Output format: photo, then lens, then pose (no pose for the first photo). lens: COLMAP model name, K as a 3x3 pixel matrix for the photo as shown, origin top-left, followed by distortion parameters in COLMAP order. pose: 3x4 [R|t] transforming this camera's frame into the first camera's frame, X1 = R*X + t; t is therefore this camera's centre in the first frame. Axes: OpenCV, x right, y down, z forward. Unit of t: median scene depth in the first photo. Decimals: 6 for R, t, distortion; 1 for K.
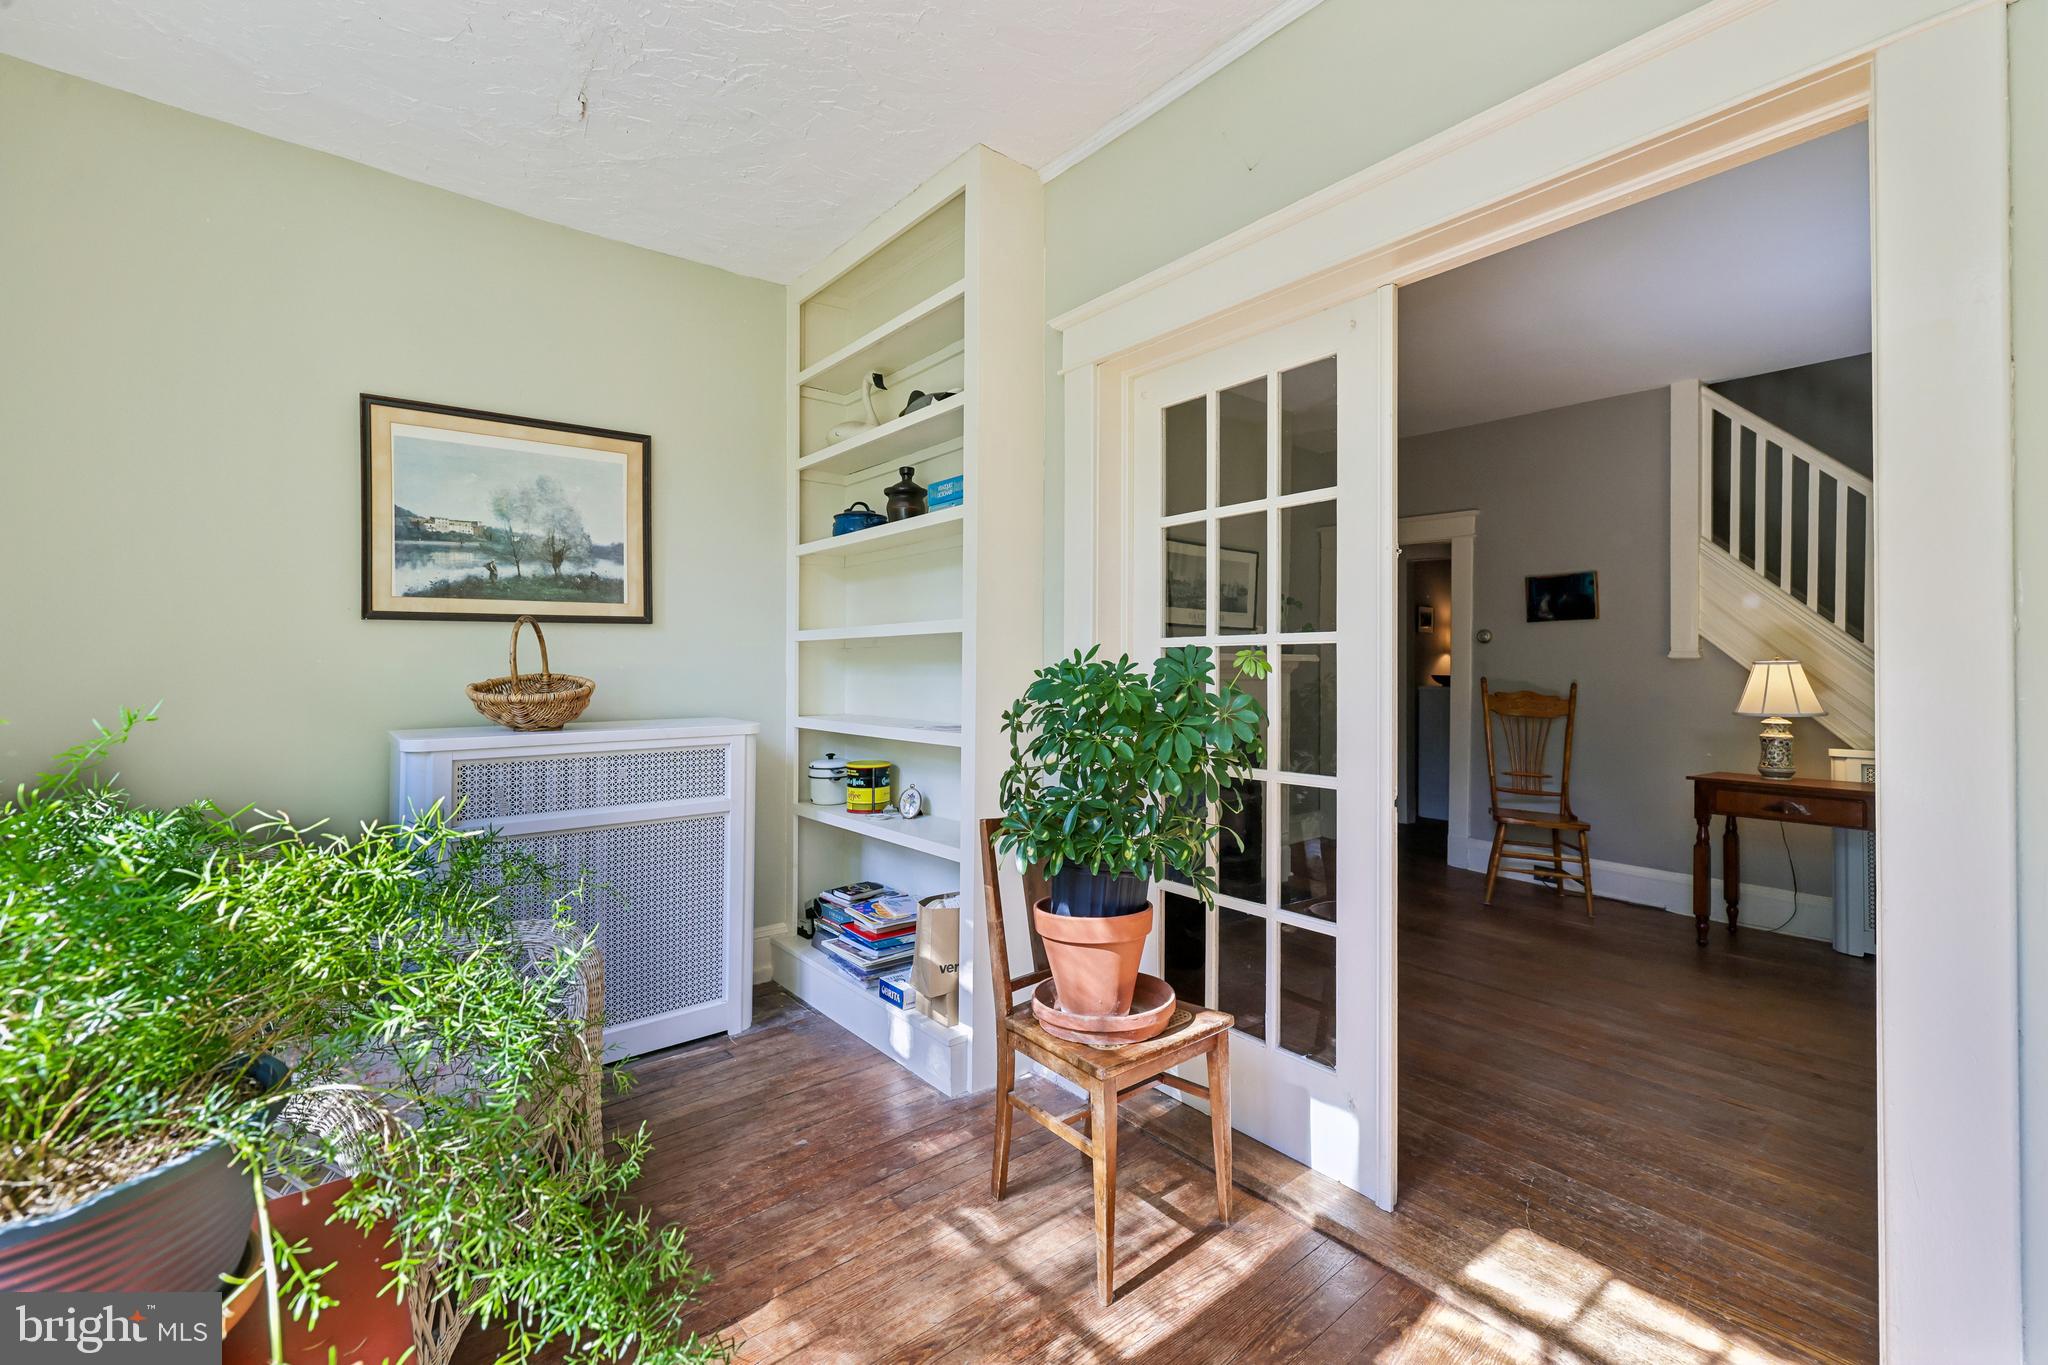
lens RADIAL K [[861.7, 0, 1008.9], [0, 861.7, 666.2], [0, 0, 1]] dist [-0.001216, -0.000096]
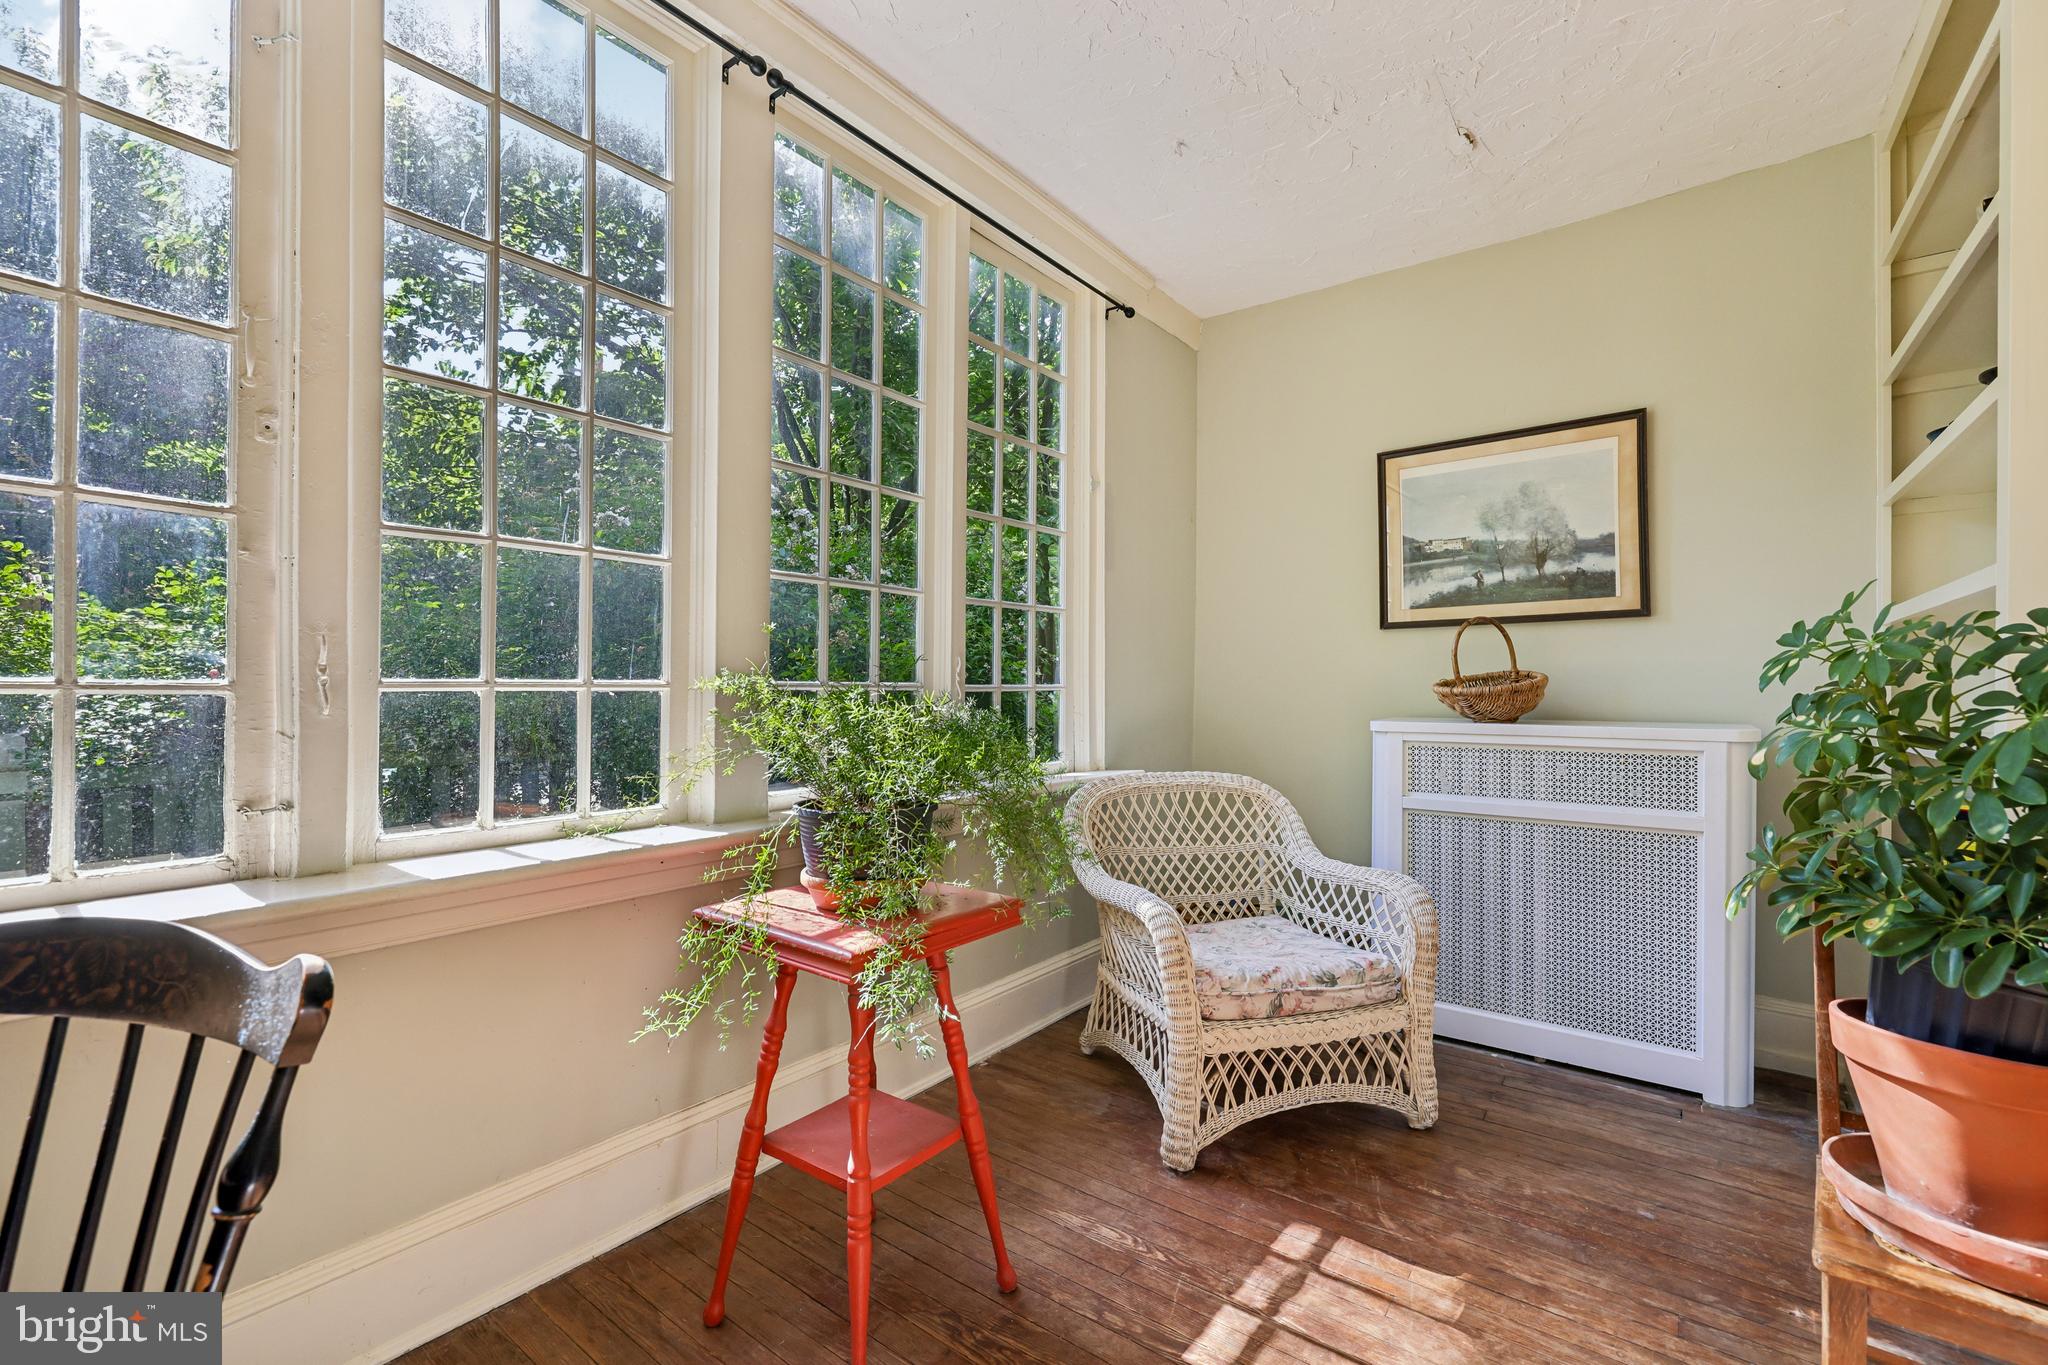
lens RADIAL K [[861.7, 0, 1008.1], [0, 861.7, 691.2], [0, 0, 1]] dist [-0.001216, -0.000096]
pose [[0.235290, 0.005164, -0.971911, 0.329706], [-0.003021, 0.999985, 0.004582, 0.029661], [0.971920, 0.001858, 0.235302, 0.147949]]
